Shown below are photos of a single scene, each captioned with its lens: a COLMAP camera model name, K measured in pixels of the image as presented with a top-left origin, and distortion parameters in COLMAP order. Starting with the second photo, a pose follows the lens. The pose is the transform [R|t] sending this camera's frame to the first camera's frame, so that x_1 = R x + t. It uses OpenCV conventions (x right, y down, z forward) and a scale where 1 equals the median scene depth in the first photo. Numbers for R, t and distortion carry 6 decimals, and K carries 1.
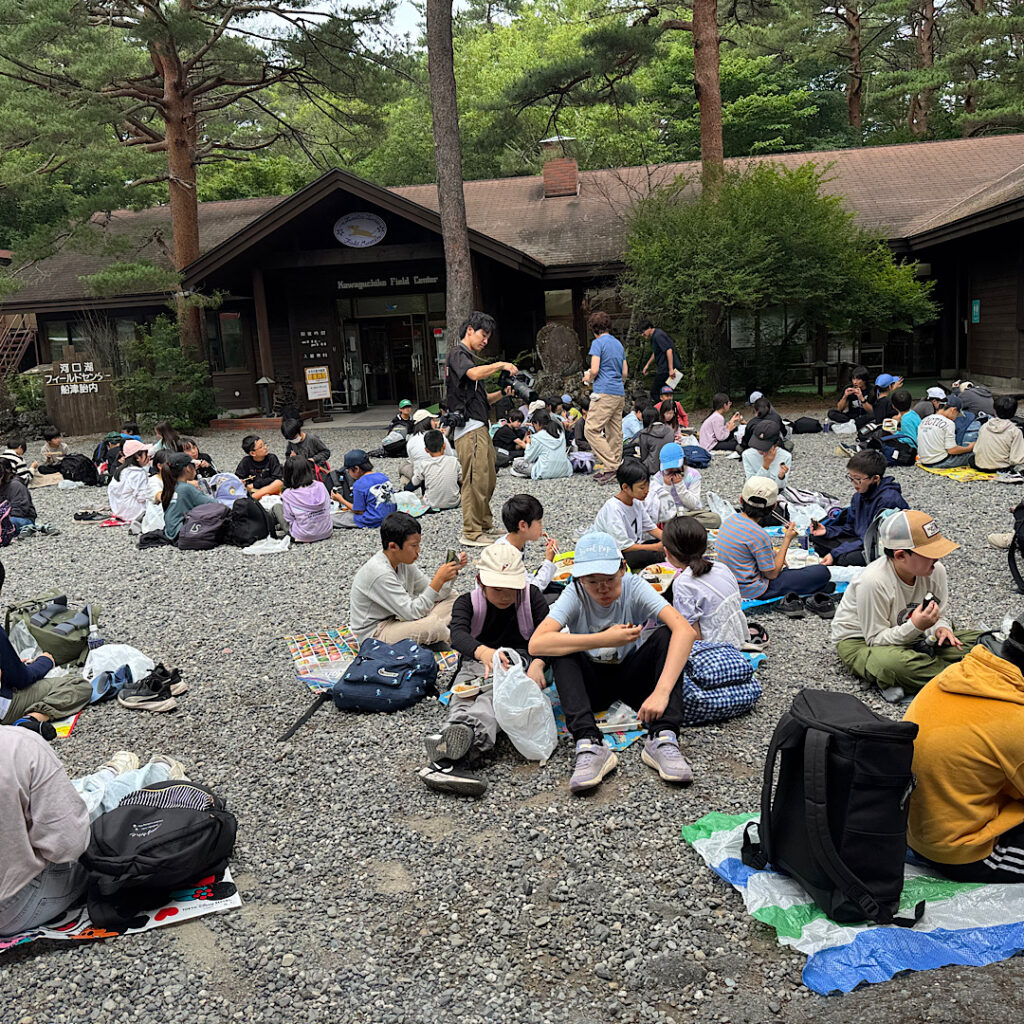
lens RADIAL K [[981.6, 0, 512.0], [0, 981.6, 512.0], [0, 0, 1]] dist [0.273633, -0.599451]
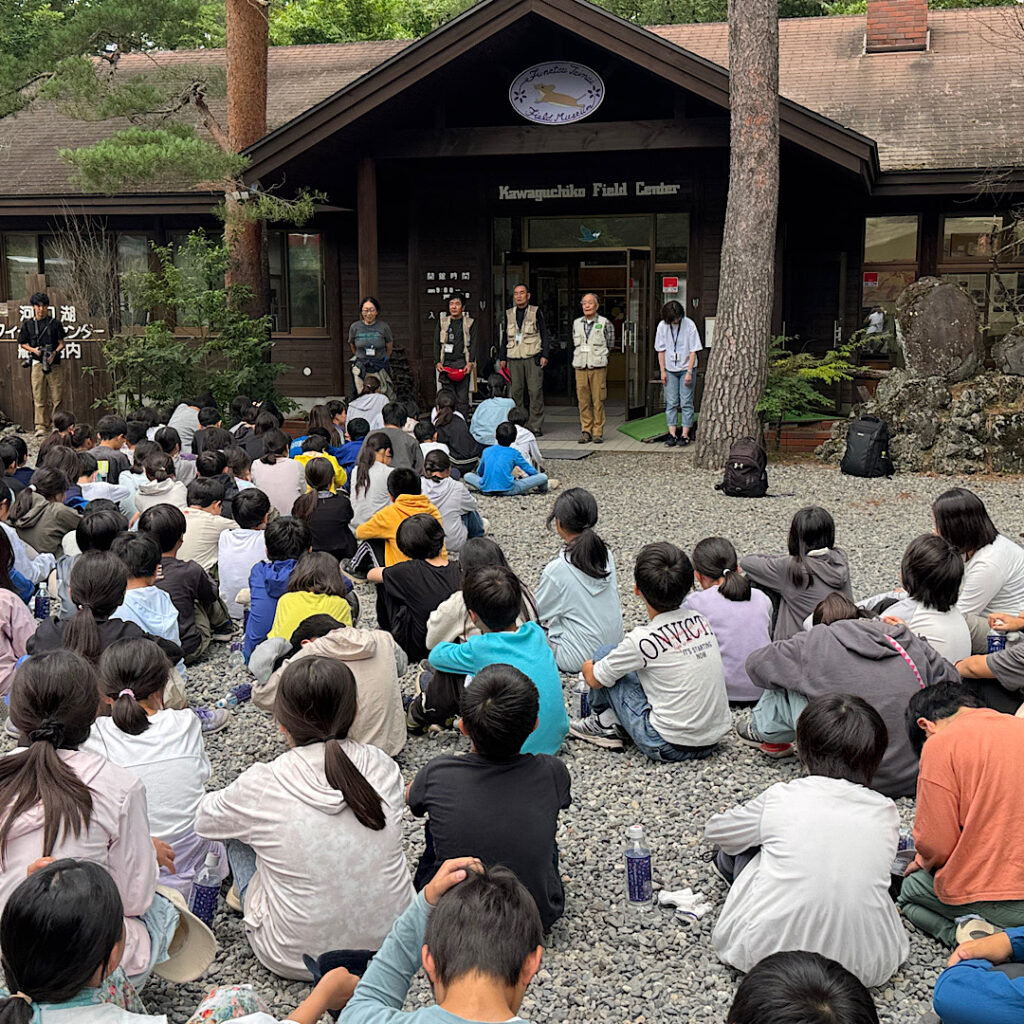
lens RADIAL K [[1476.1, 0, 511.6], [0, 1476.1, 541.1], [0, 0, 1]] dist [0.172005, -0.106113]
pose [[0.992250, 0.074017, -0.099802, -0.069229], [-0.074443, 0.997225, -0.000544, -0.031050], [0.099485, 0.007969, 0.995007, 0.166269]]
